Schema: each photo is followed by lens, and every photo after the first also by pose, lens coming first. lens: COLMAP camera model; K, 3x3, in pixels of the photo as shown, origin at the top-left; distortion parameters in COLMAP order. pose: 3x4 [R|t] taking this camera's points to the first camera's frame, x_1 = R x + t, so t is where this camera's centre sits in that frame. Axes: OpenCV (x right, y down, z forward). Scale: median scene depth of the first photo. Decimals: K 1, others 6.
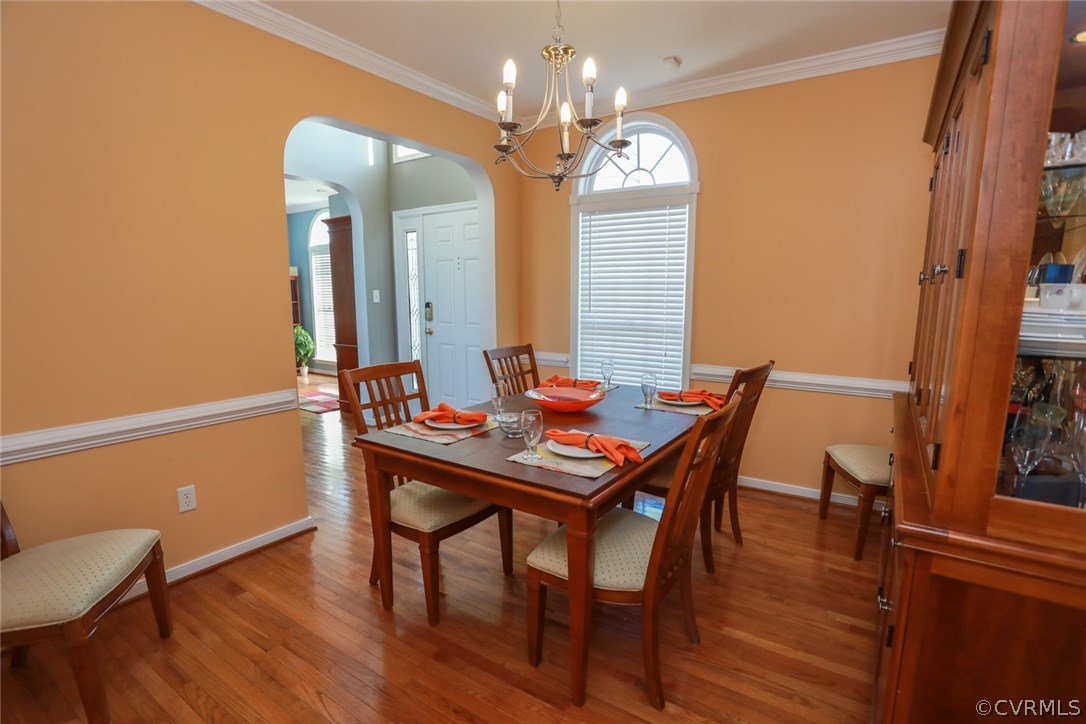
lens RADIAL K [[521.9, 0, 550.2], [0, 521.9, 370.7], [0, 0, 1]] dist [-0.065704, 0.026145]
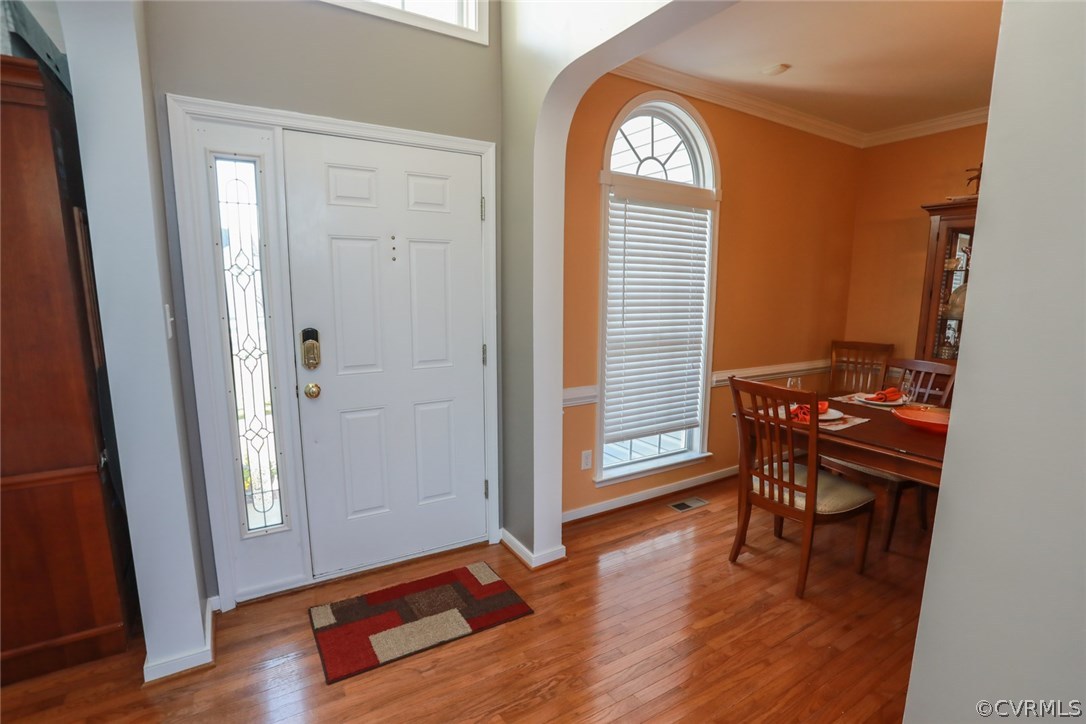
lens RADIAL K [[521.9, 0, 545.9], [0, 521.9, 366.7], [0, 0, 1]] dist [-0.065704, 0.026145]
pose [[0.419515, -0.136333, 0.897452, -0.714299], [0.128615, 0.987611, 0.089908, -0.145004], [-0.898591, 0.077708, 0.431852, 0.806264]]
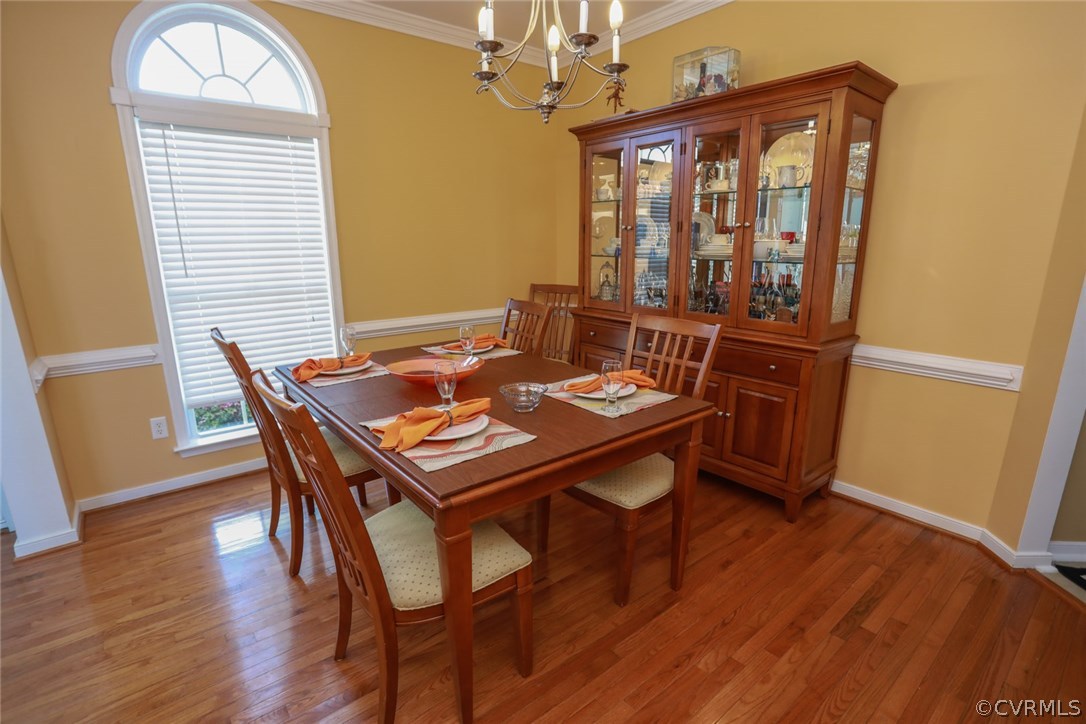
lens RADIAL K [[521.9, 0, 543.7], [0, 521.9, 372.1], [0, 0, 1]] dist [-0.065704, 0.026145]
pose [[0.305635, -0.233582, 0.923053, -0.444351], [0.152888, 0.968902, 0.194561, -0.051411], [-0.939794, 0.081659, 0.331842, 0.365642]]
